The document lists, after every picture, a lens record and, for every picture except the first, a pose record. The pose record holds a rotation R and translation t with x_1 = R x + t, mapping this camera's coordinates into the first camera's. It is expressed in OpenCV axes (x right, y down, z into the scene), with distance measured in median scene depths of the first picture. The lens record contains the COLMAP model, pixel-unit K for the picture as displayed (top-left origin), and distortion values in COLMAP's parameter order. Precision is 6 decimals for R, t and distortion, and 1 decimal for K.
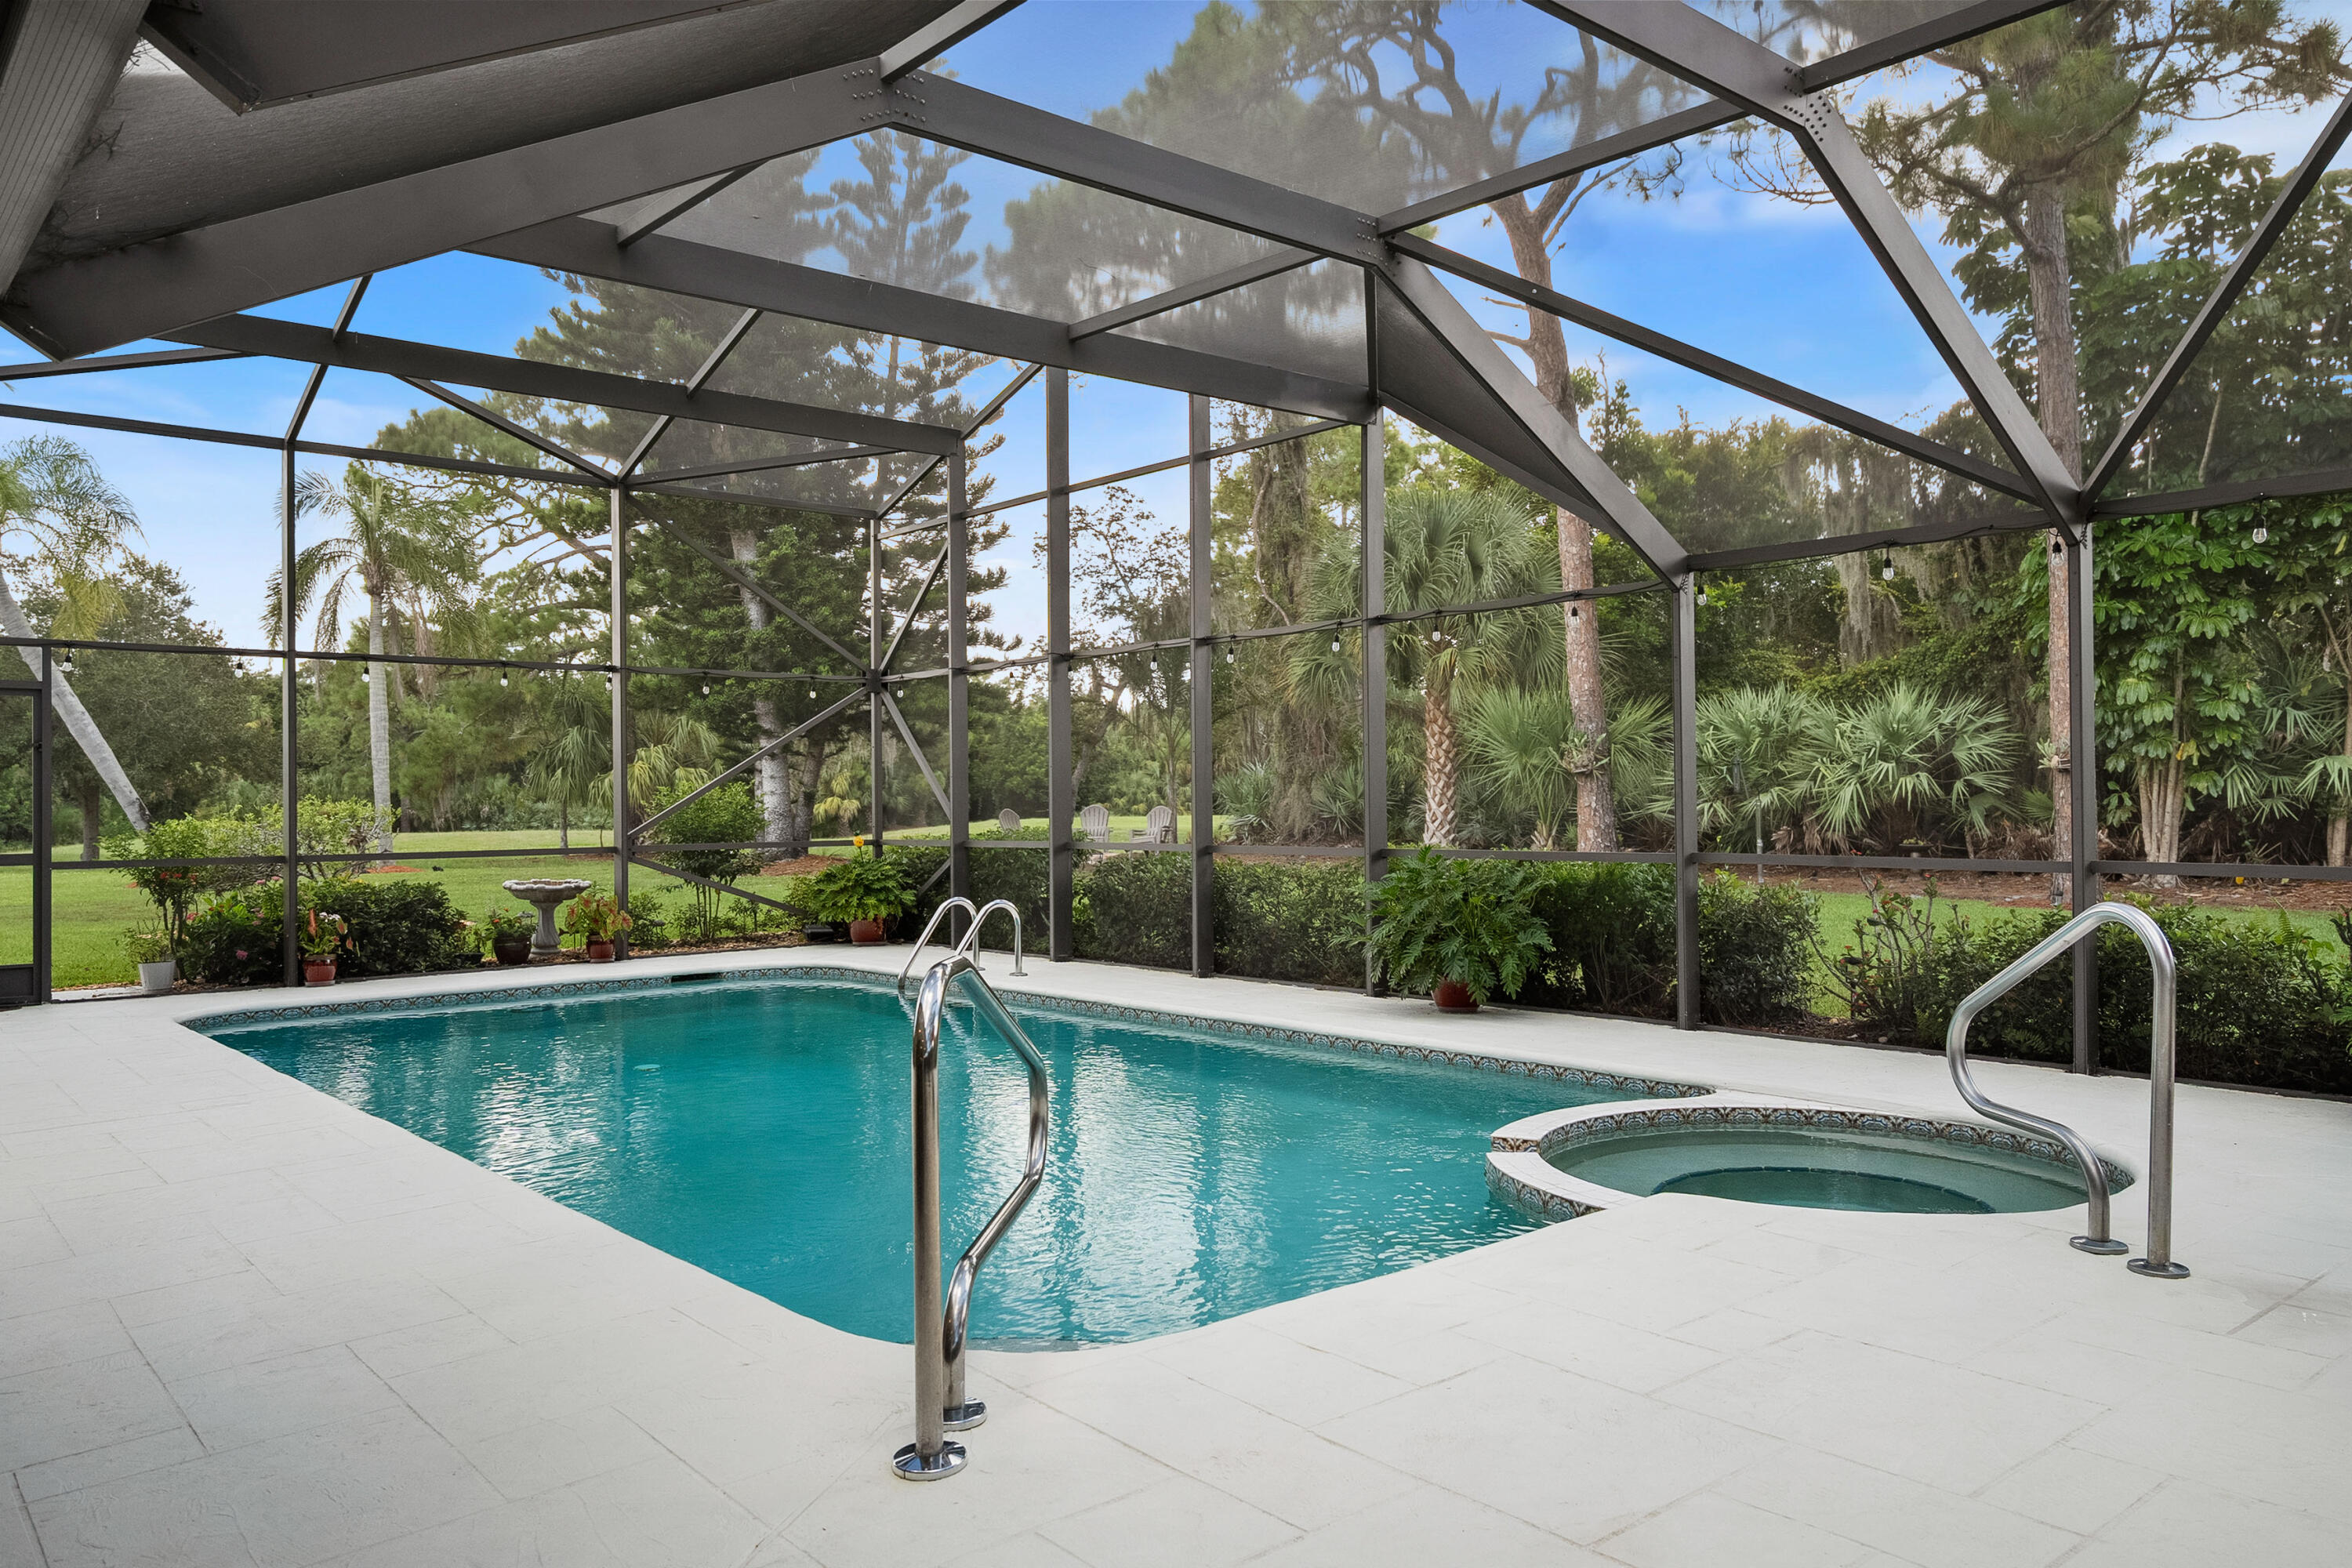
lens RADIAL K [[1669.4, 0, 1169.8], [0, 1669.4, 819.6], [0, 0, 1]] dist [0.018659, 0.000365]
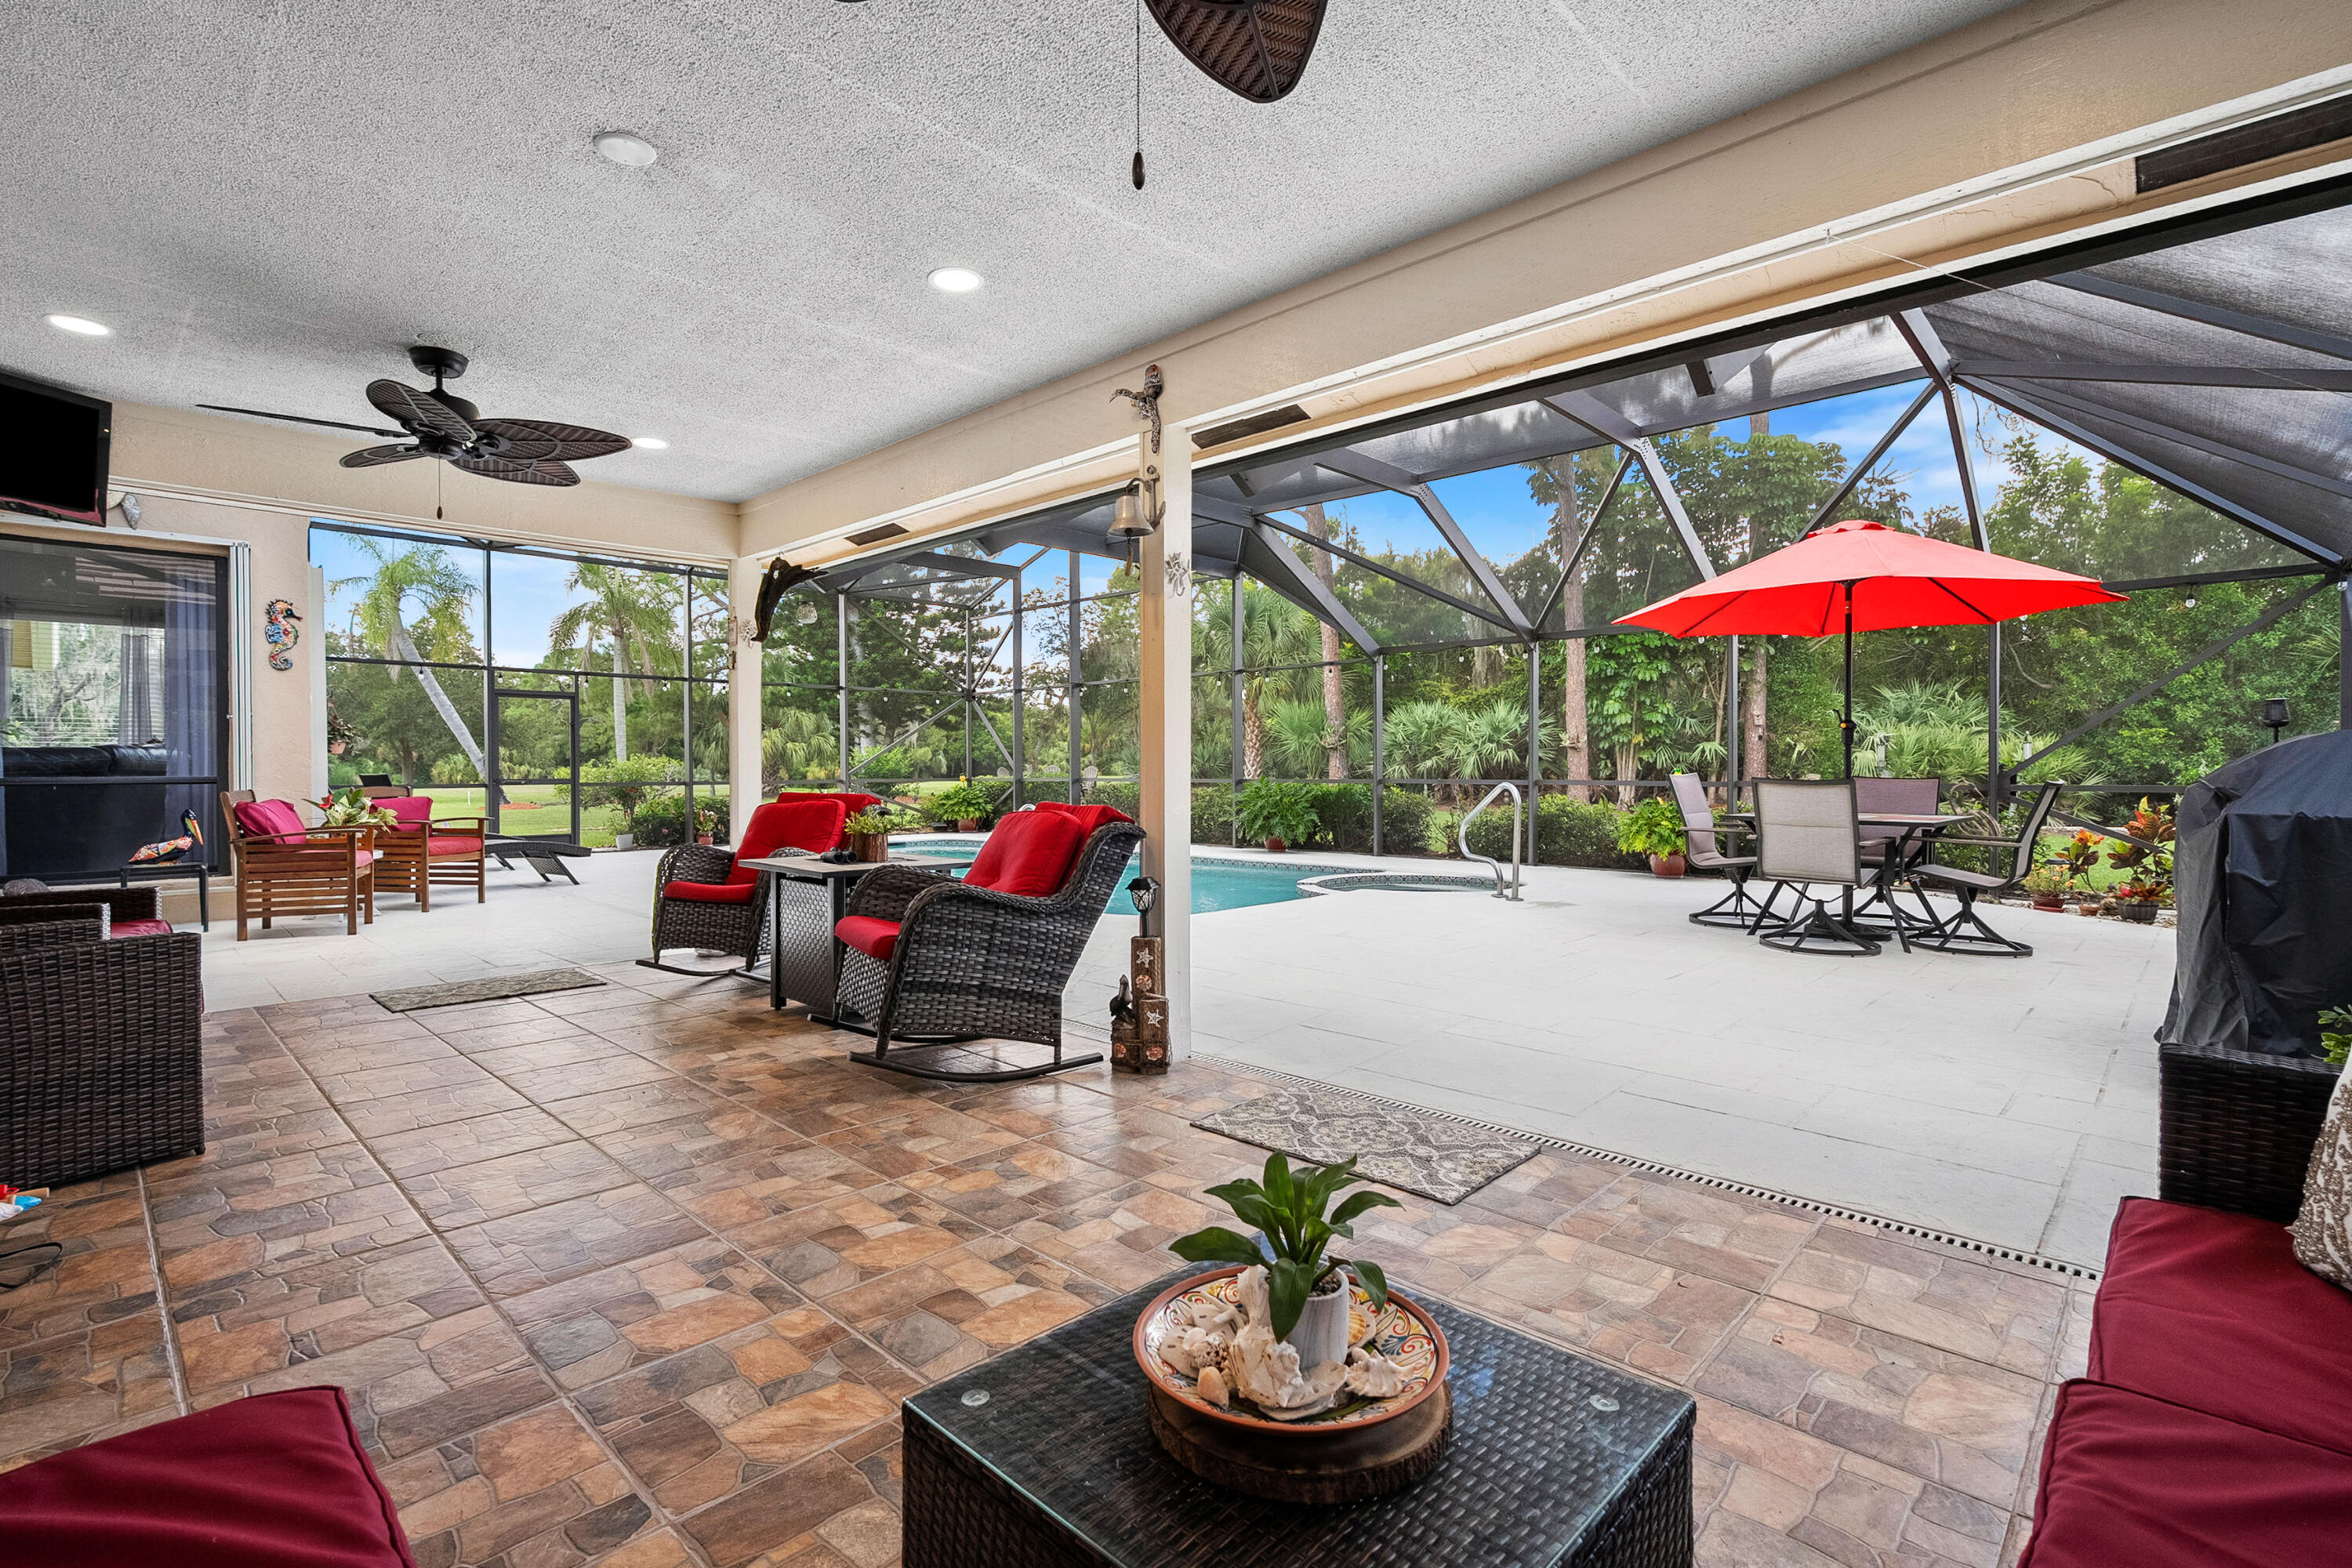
lens RADIAL K [[1057.1, 0, 1163.2], [0, 1057.1, 780.3], [0, 0, 1]] dist [-0.002556, -0.000558]
pose [[0.996390, 0.005469, 0.084715, -0.040269], [-0.005561, 0.999984, 0.000850, 0.008710], [-0.084709, -0.001318, 0.996405, -0.158647]]
